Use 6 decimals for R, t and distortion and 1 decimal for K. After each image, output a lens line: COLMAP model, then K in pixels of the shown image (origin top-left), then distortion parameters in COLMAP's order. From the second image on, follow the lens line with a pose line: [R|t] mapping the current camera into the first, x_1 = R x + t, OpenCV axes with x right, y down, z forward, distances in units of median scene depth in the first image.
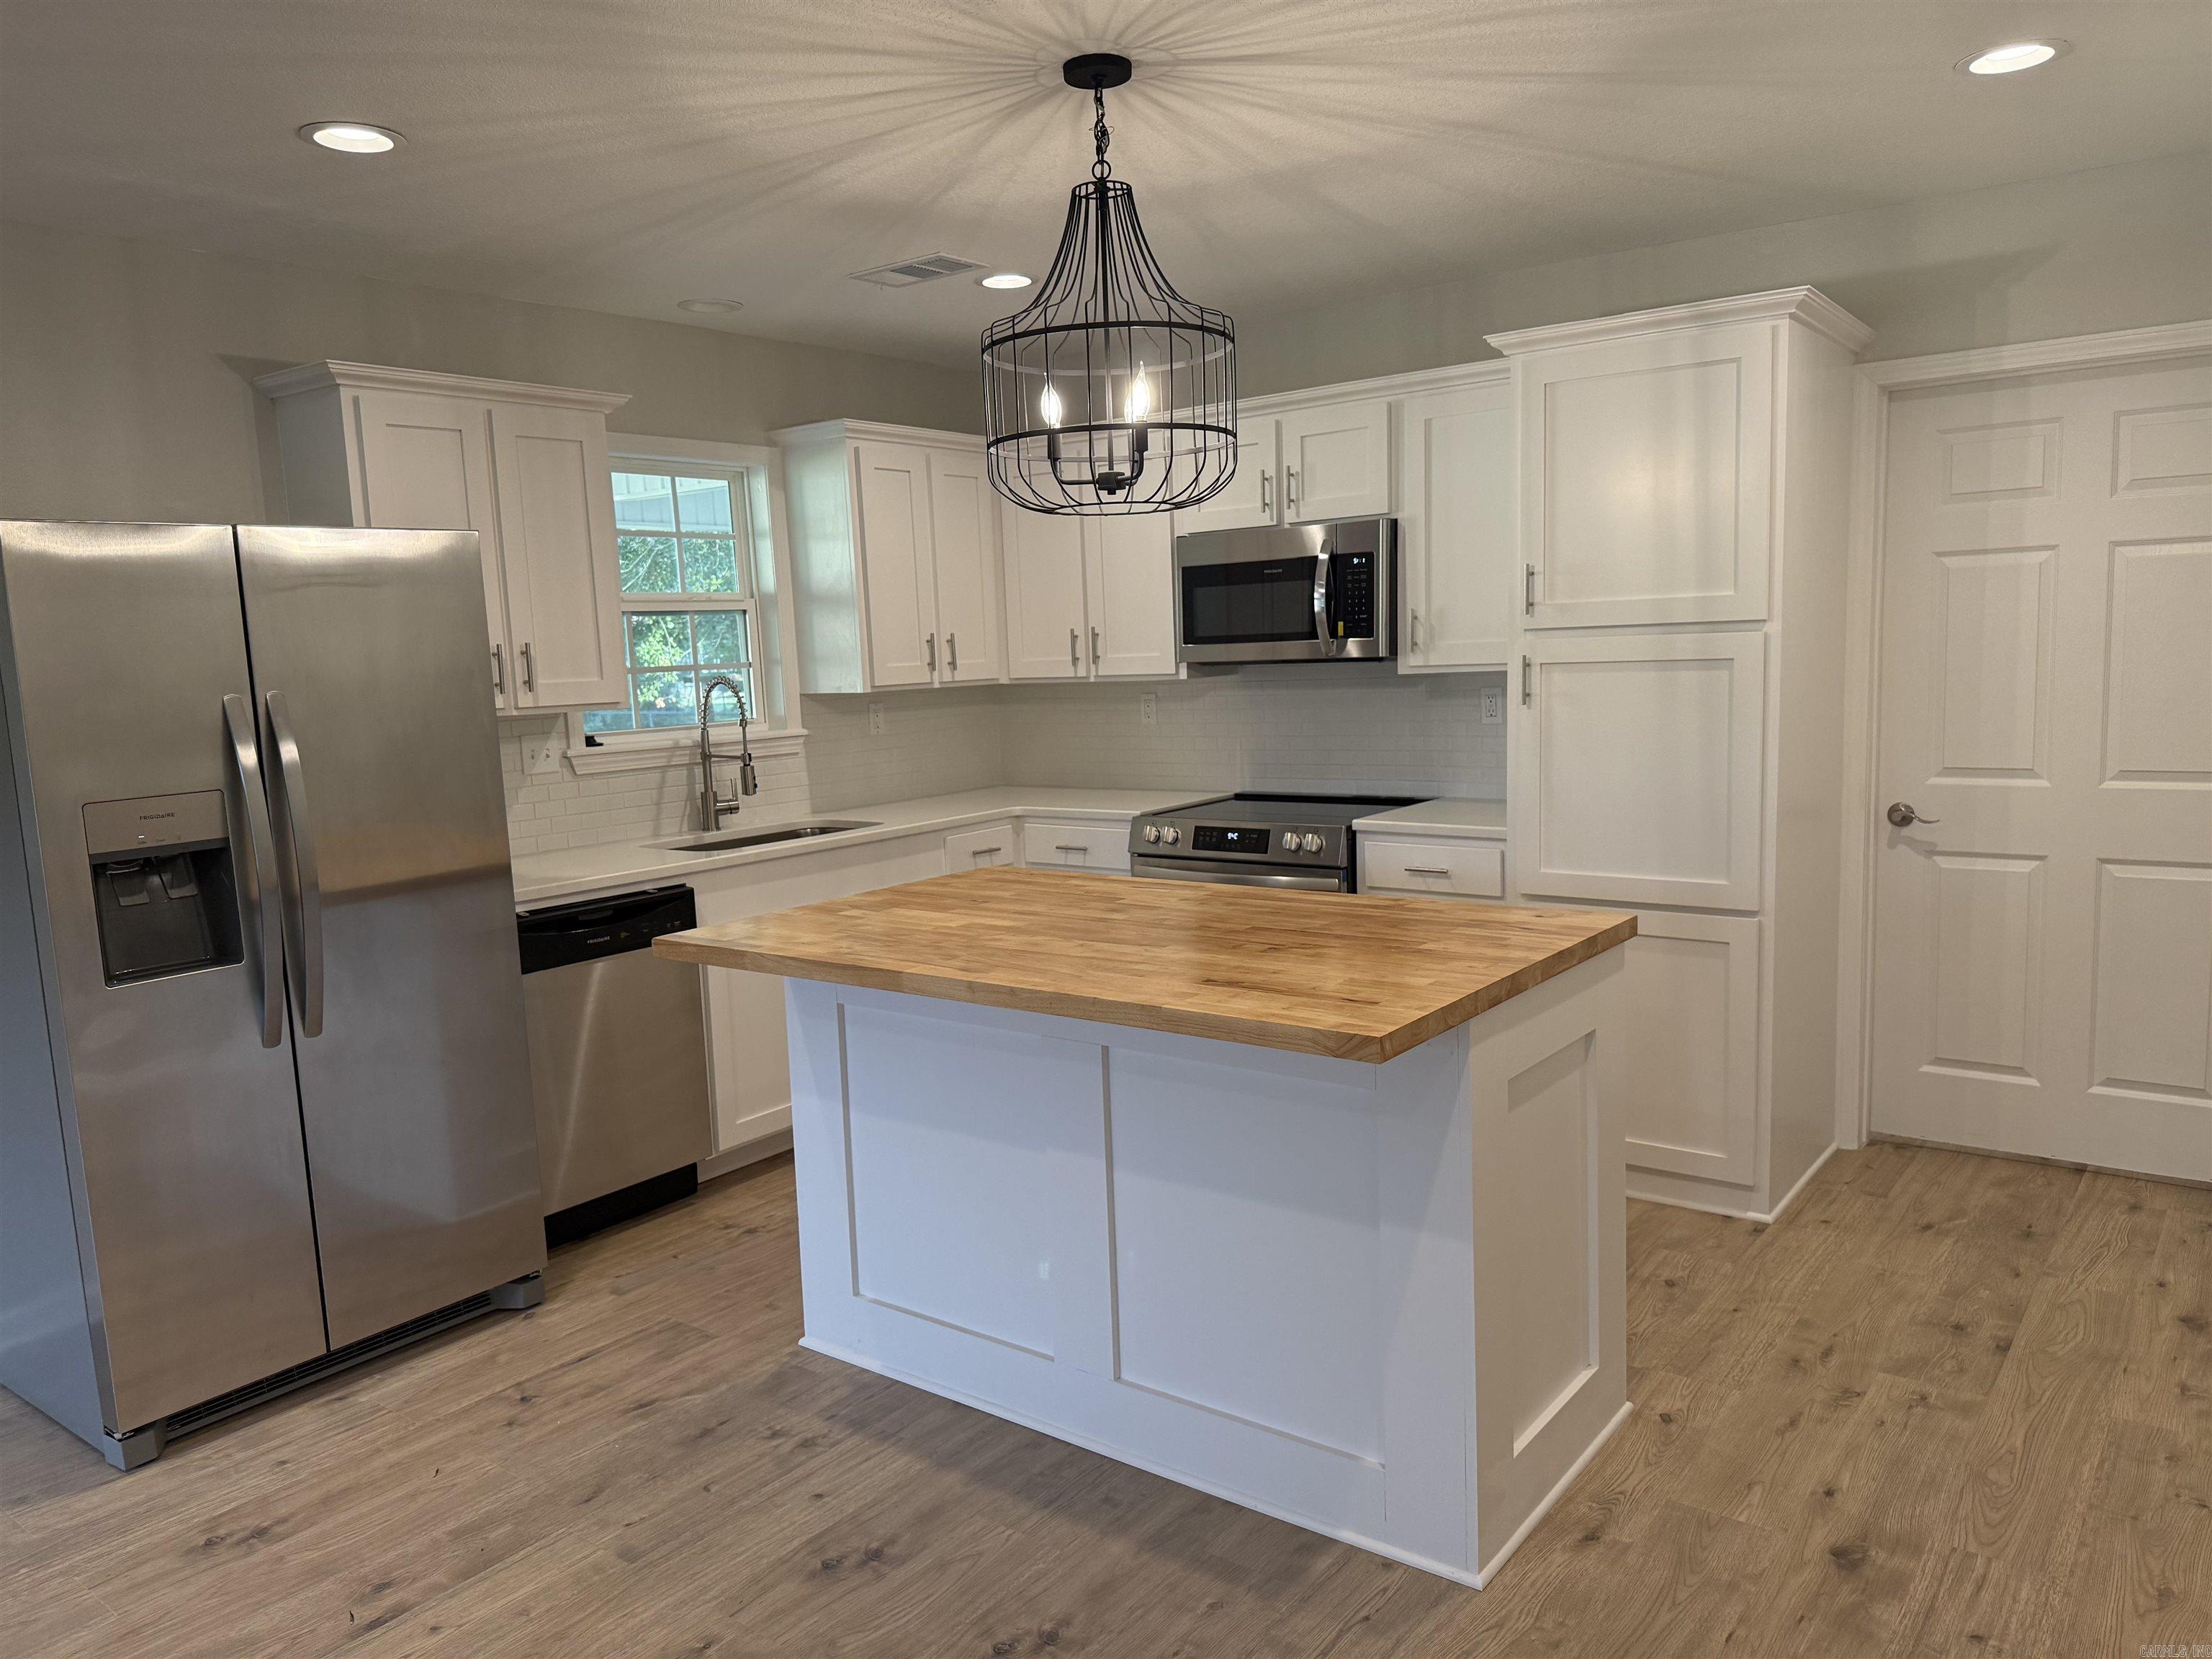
lens RADIAL K [[1566.6, 0, 1131.5], [0, 1566.6, 822.8], [0, 0, 1]] dist [0.013549, -0.034995]
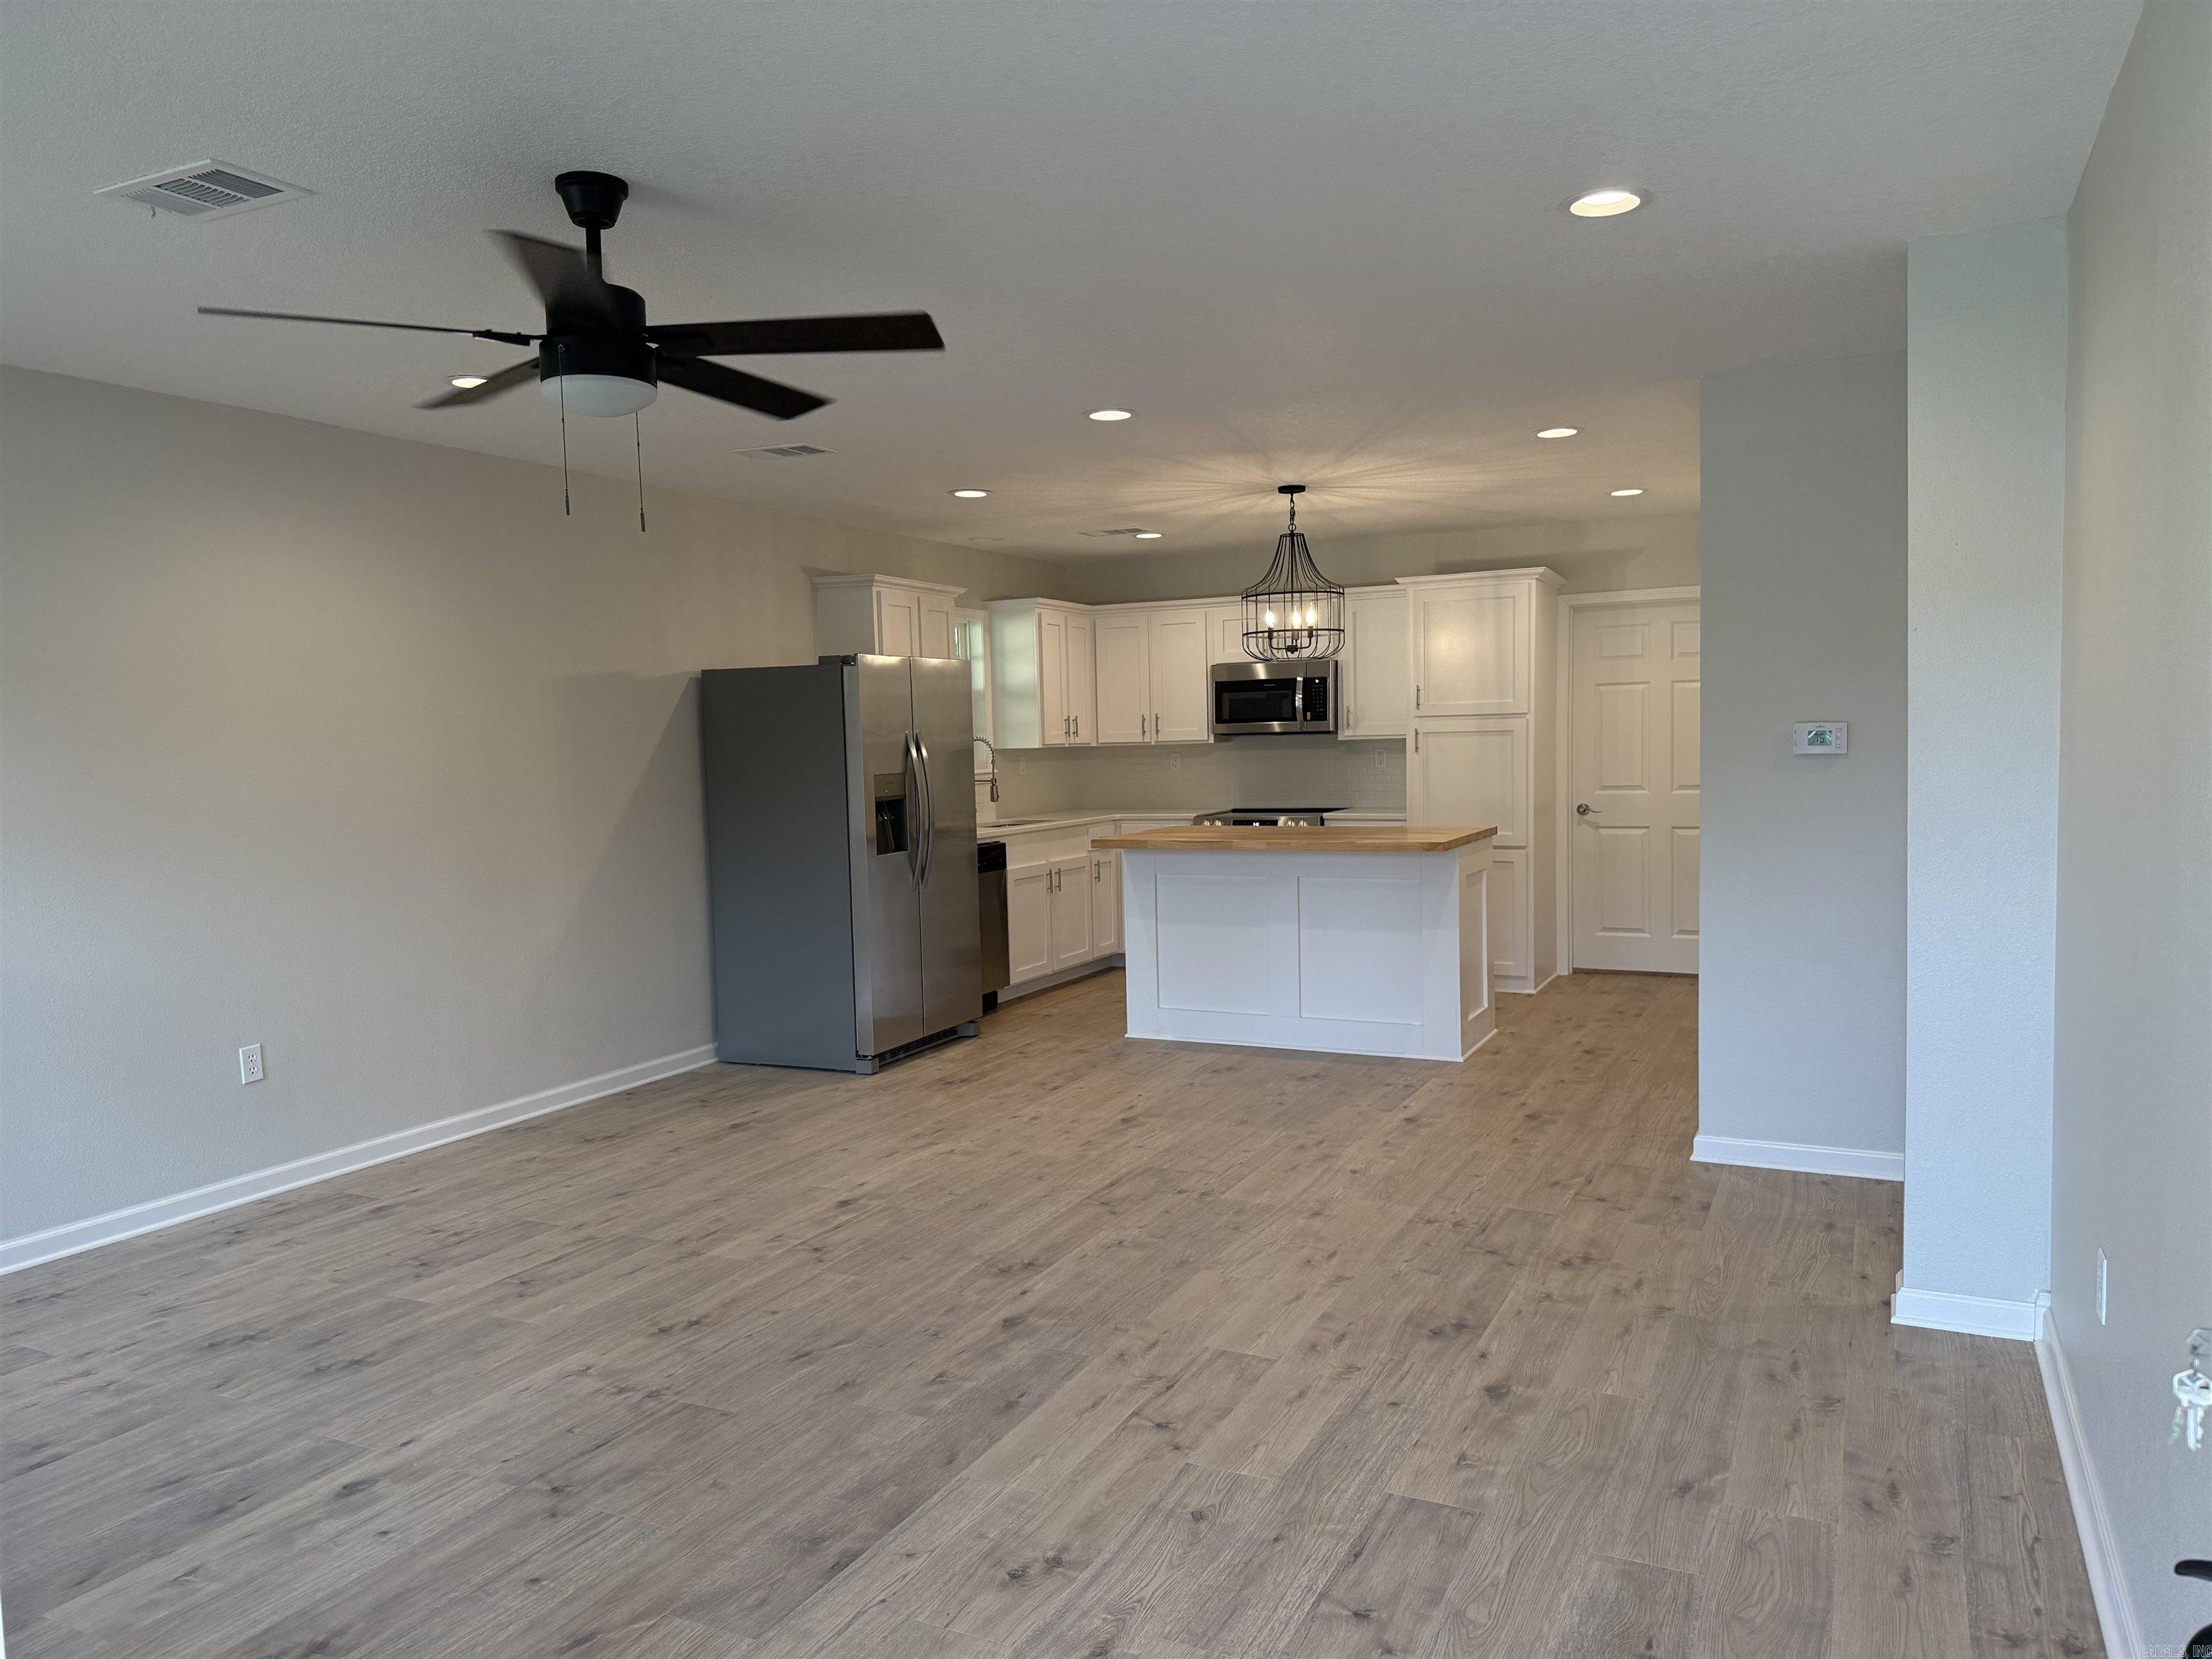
lens RADIAL K [[1566.6, 0, 1109.7], [0, 1566.6, 827.9], [0, 0, 1]] dist [0.013549, -0.034995]
pose [[0.981294, 0.004448, 0.192466, -0.514839], [0.008095, 0.997896, -0.064333, 0.145776], [-0.192347, 0.064687, 0.979193, -0.893830]]
